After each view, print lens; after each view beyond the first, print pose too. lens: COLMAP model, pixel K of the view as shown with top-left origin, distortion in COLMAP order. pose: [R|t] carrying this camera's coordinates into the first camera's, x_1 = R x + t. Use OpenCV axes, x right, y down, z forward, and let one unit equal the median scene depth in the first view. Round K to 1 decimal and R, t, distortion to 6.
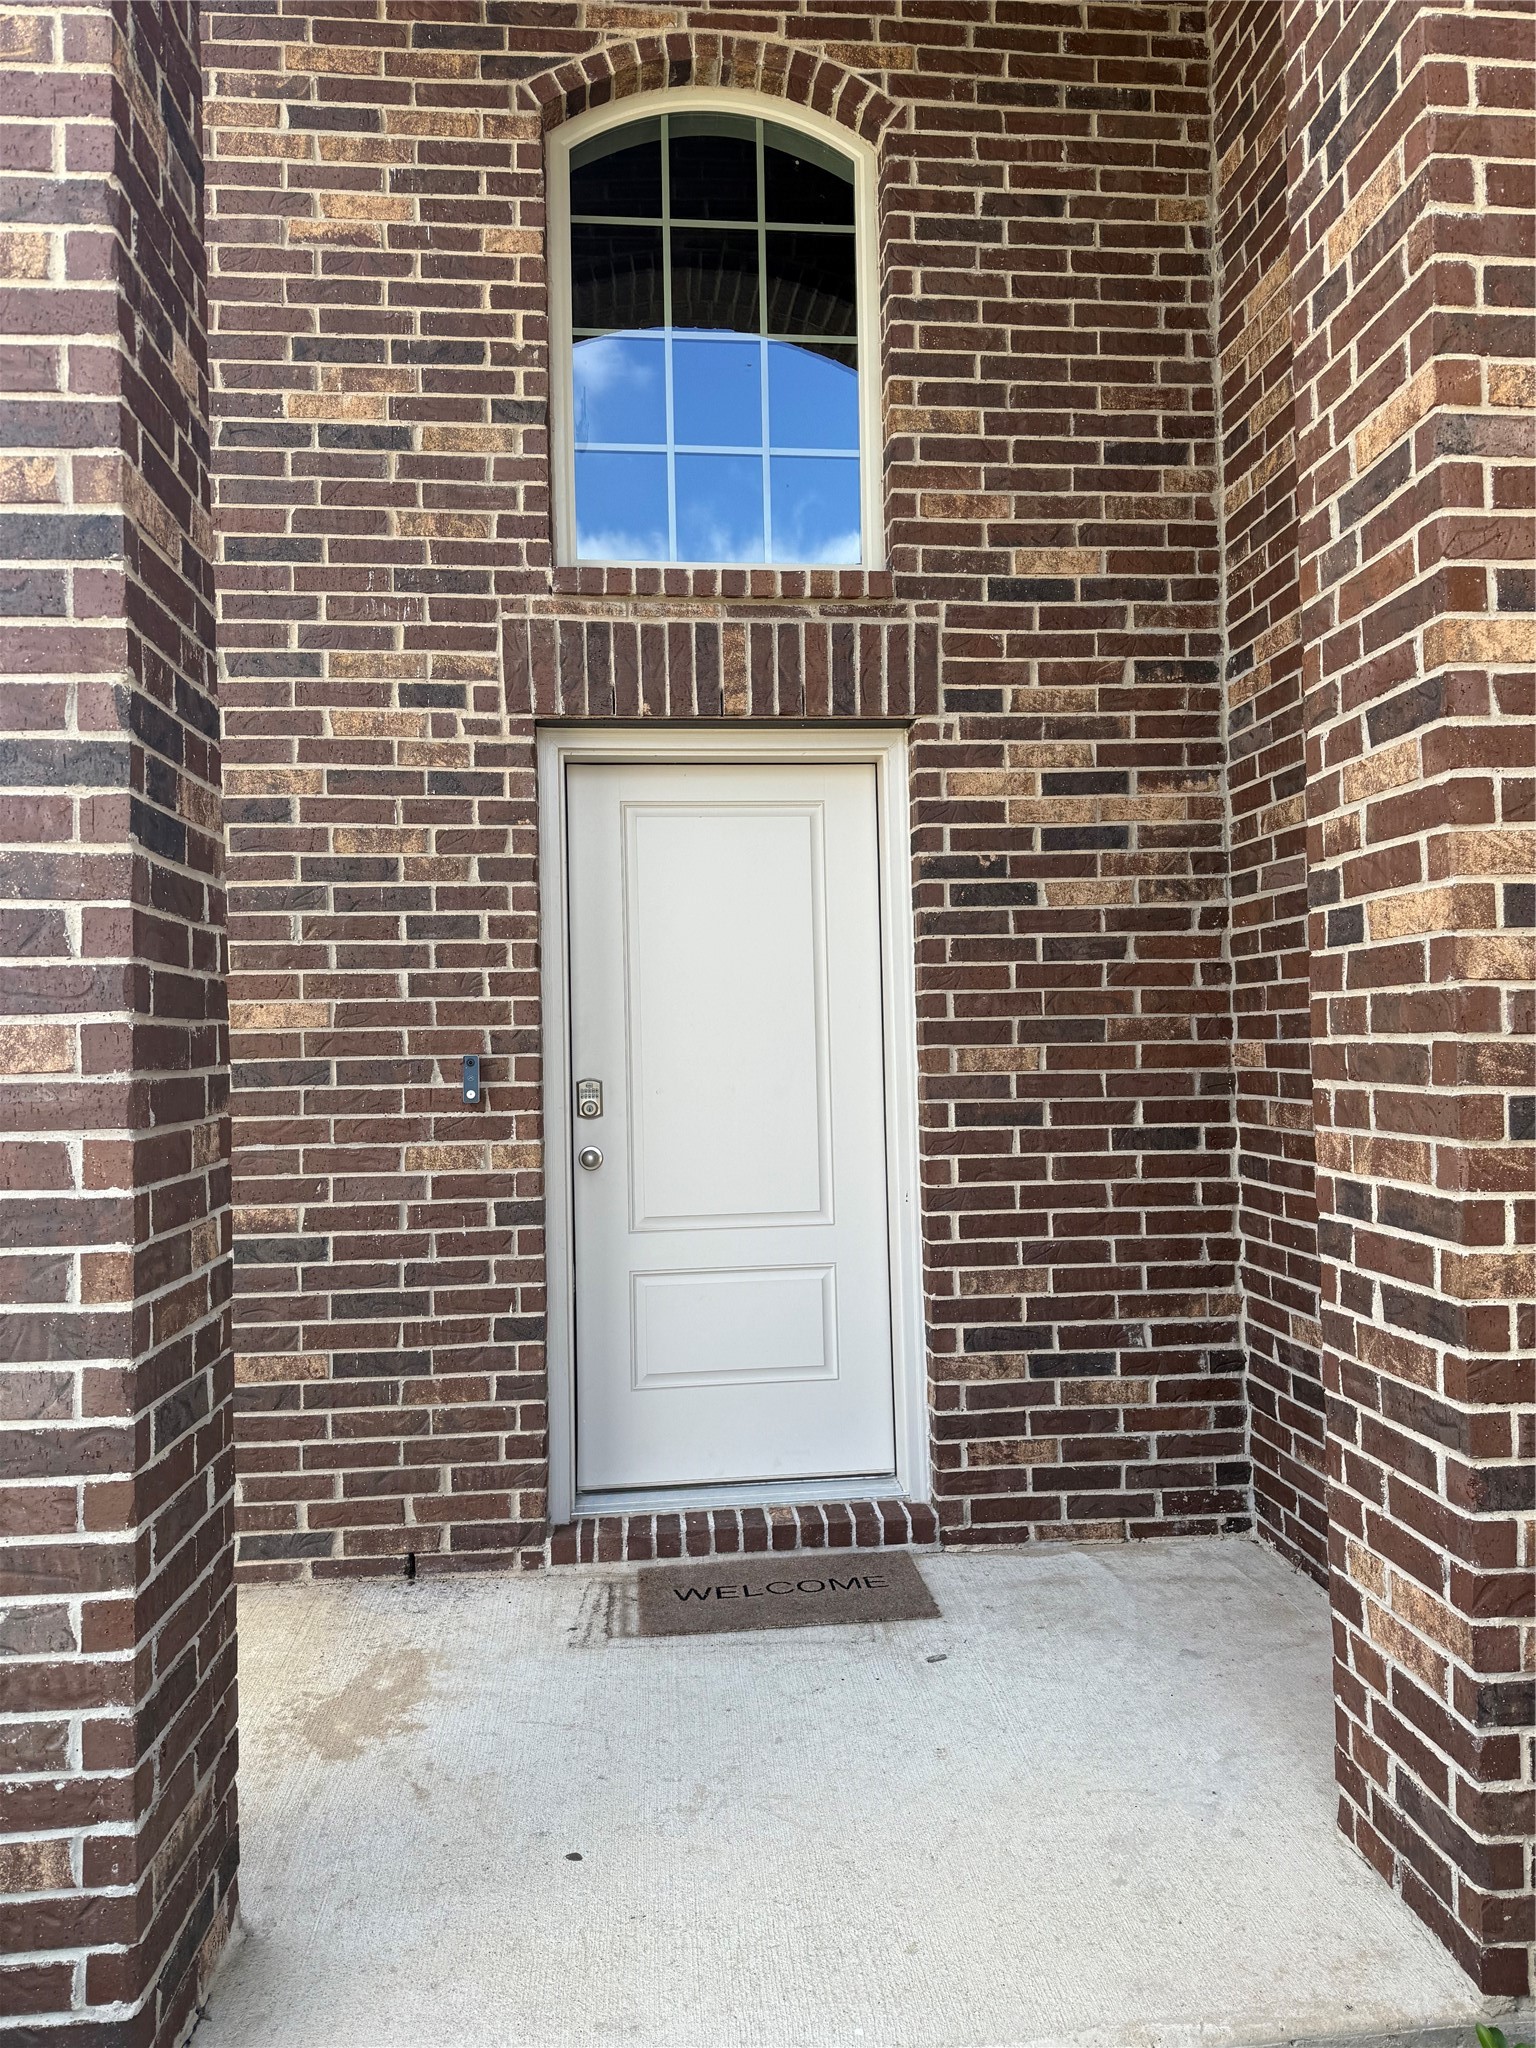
lens RADIAL K [[1434.9, 0, 768.0], [0, 1434.9, 1024.0], [0, 0, 1]] dist [0.096821, -0.147805]
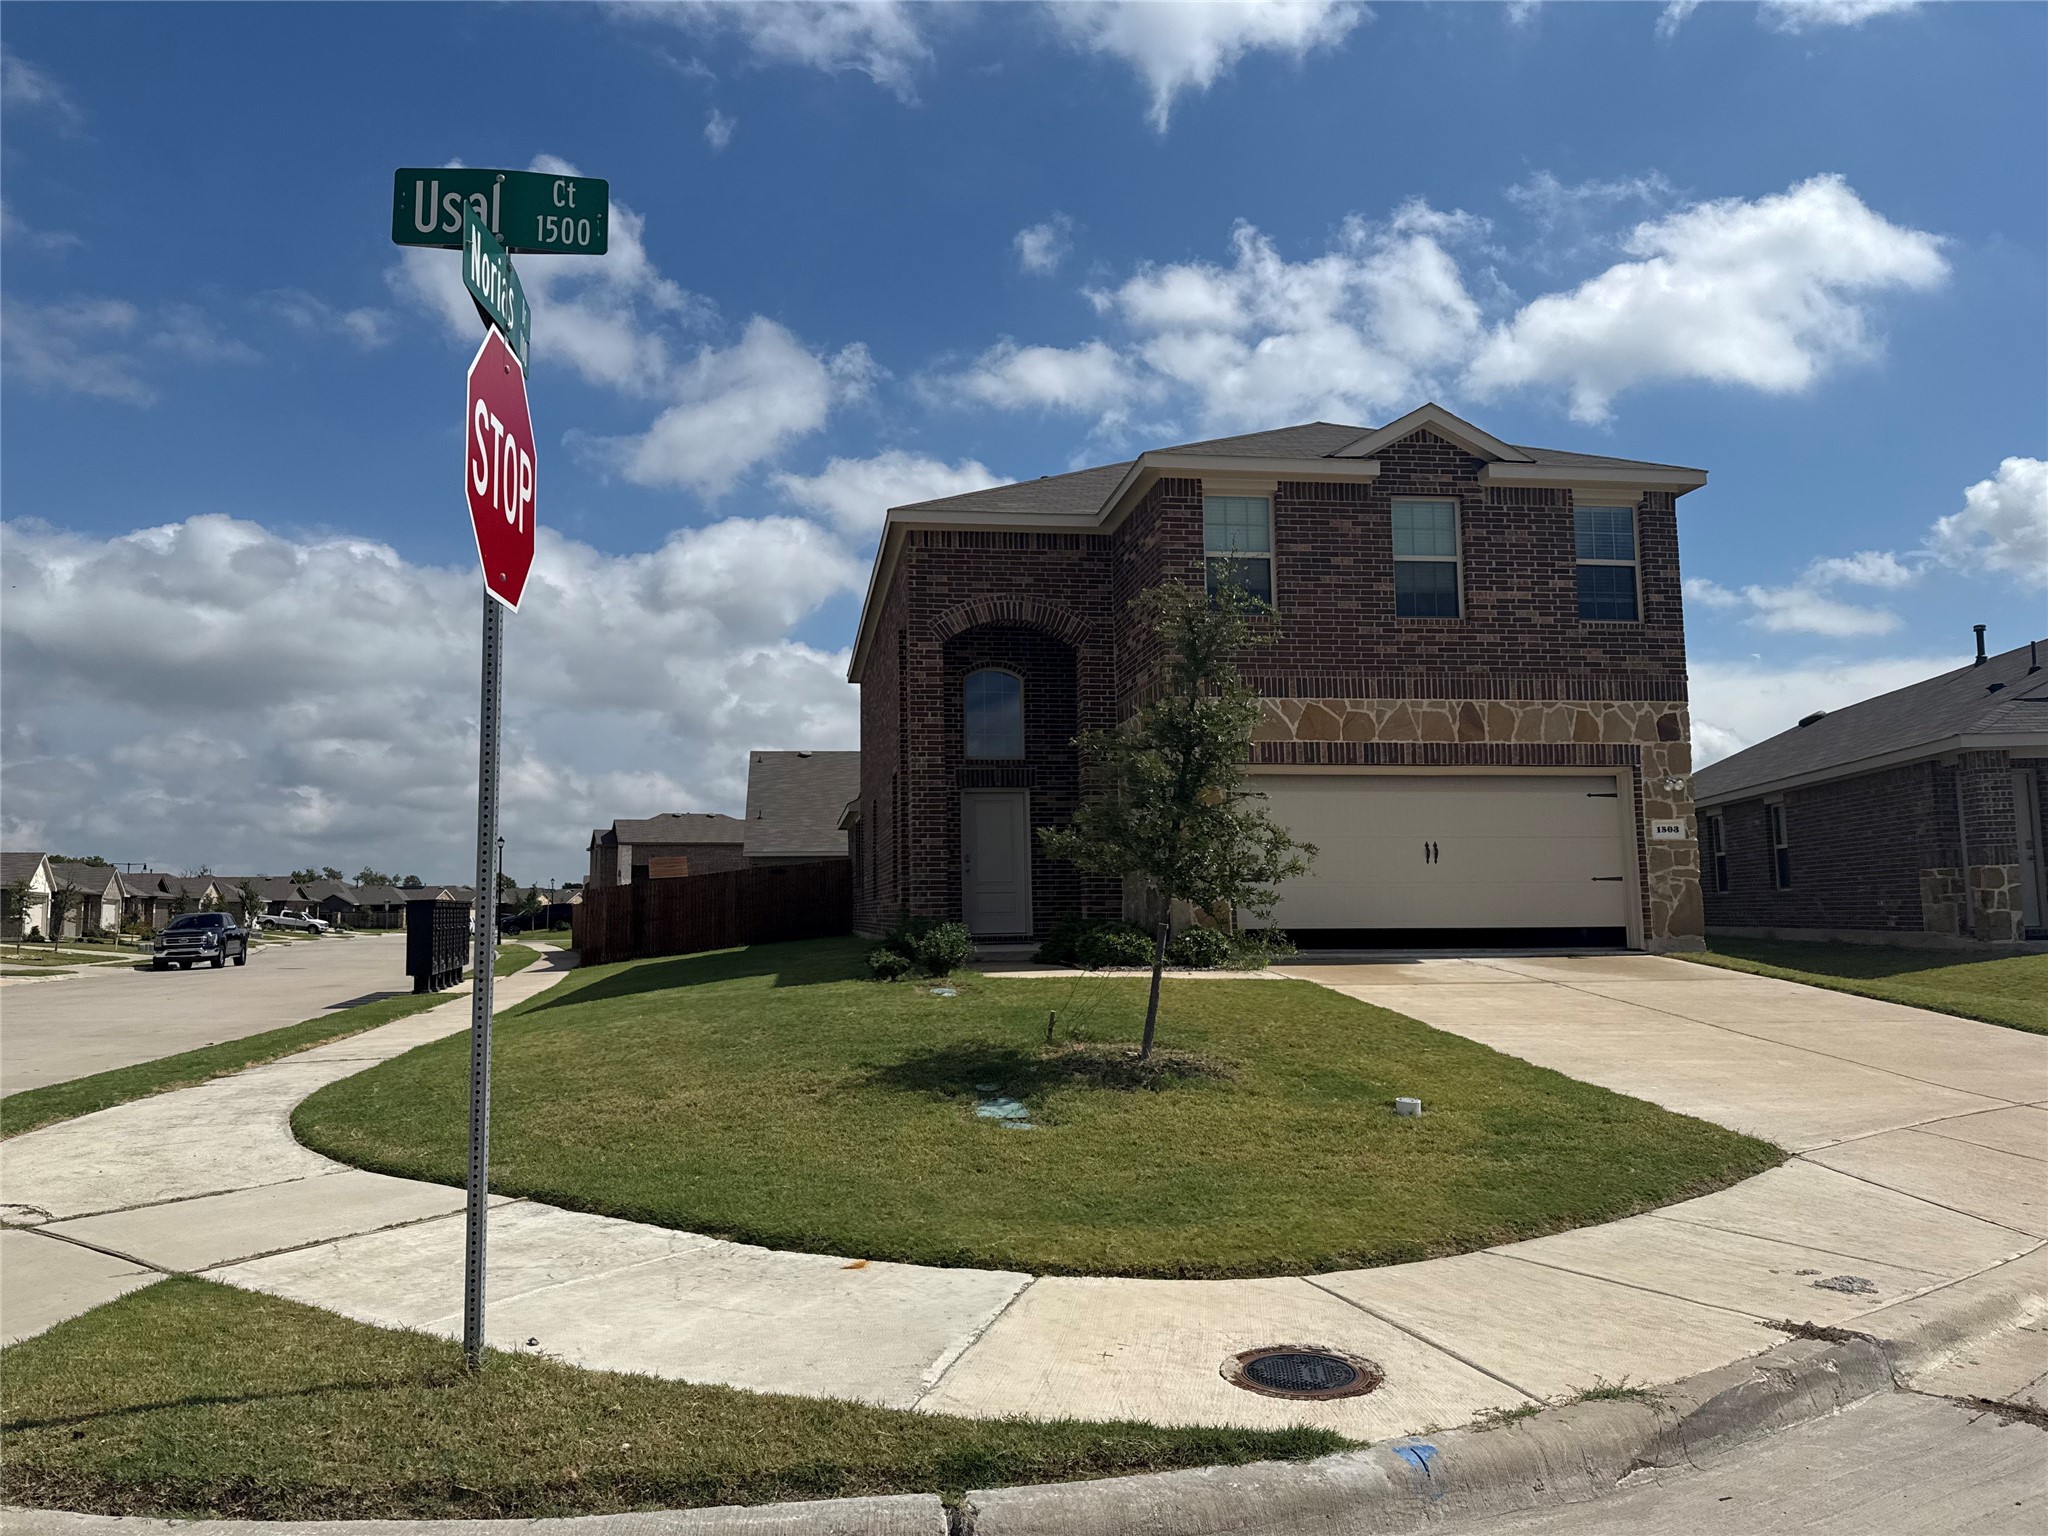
lens RADIAL K [[1440.0, 0, 970.1], [0, 1440.0, 764.6], [0, 0, 1]] dist [0.101489, -0.160445]
pose [[0.999000, 0.013627, 0.042586, -0.351842], [-0.009992, 0.996379, -0.084433, 0.158118], [-0.043582, 0.083923, 0.995519, -4.323774]]
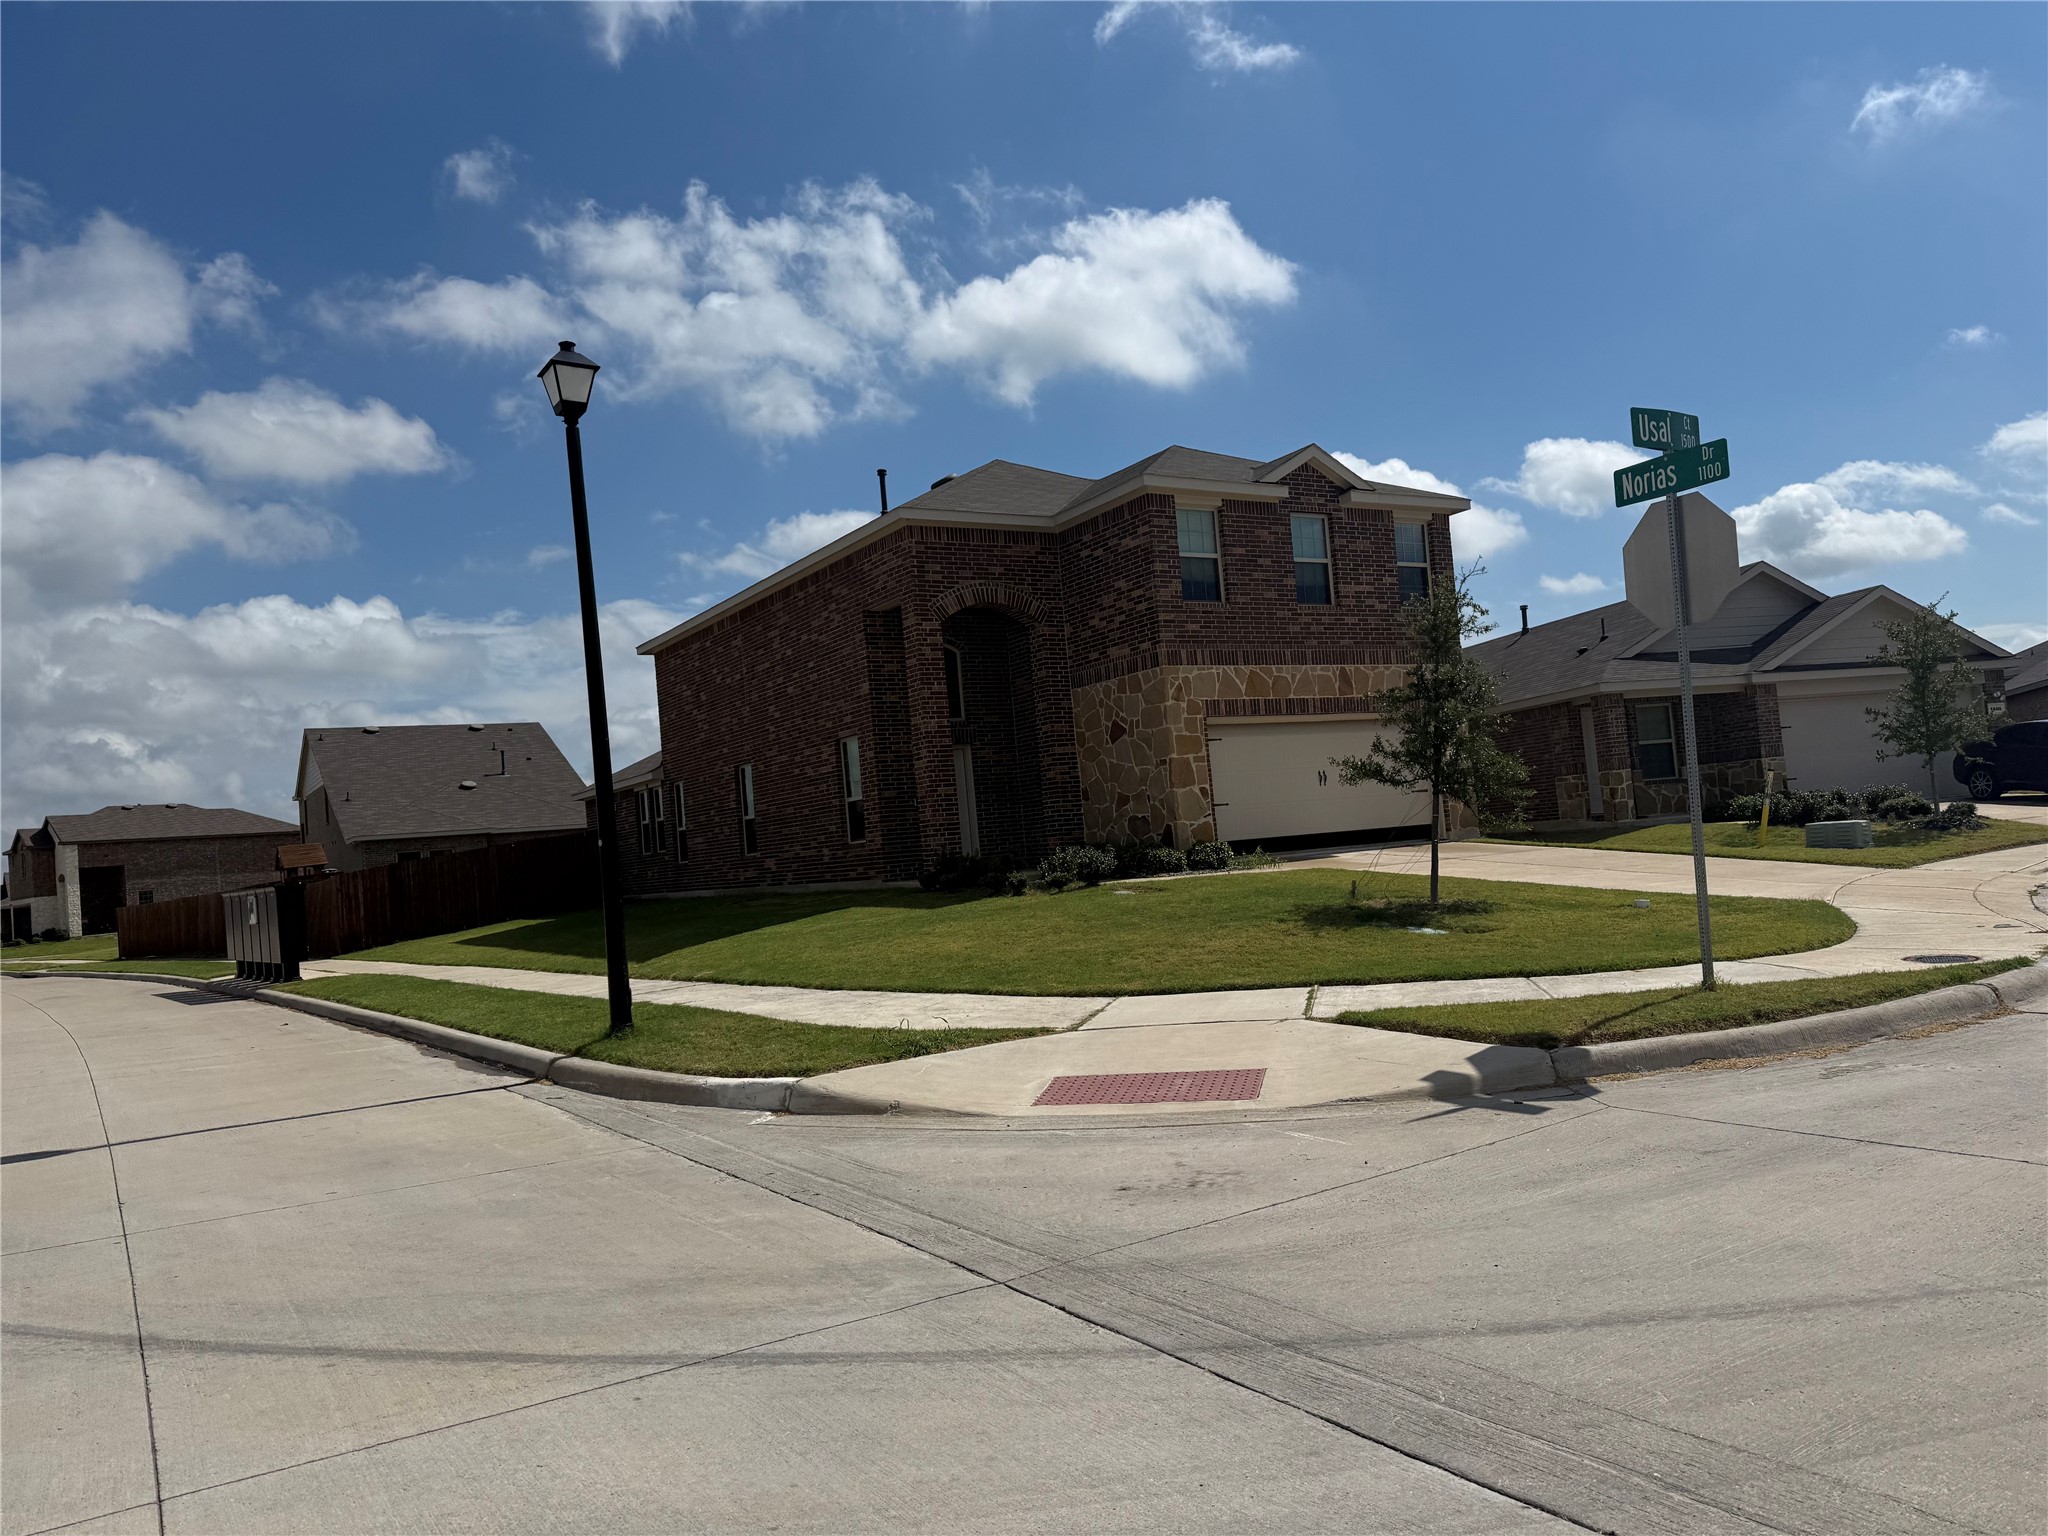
lens RADIAL K [[1467.6, 0, 1021.1], [0, 1467.6, 784.3], [0, 0, 1]] dist [0.106690, -0.133922]
pose [[0.893059, -0.034077, 0.448648, -2.649255], [0.057069, 0.997654, -0.037821, 0.225236], [-0.446306, 0.059380, 0.892908, -4.866023]]
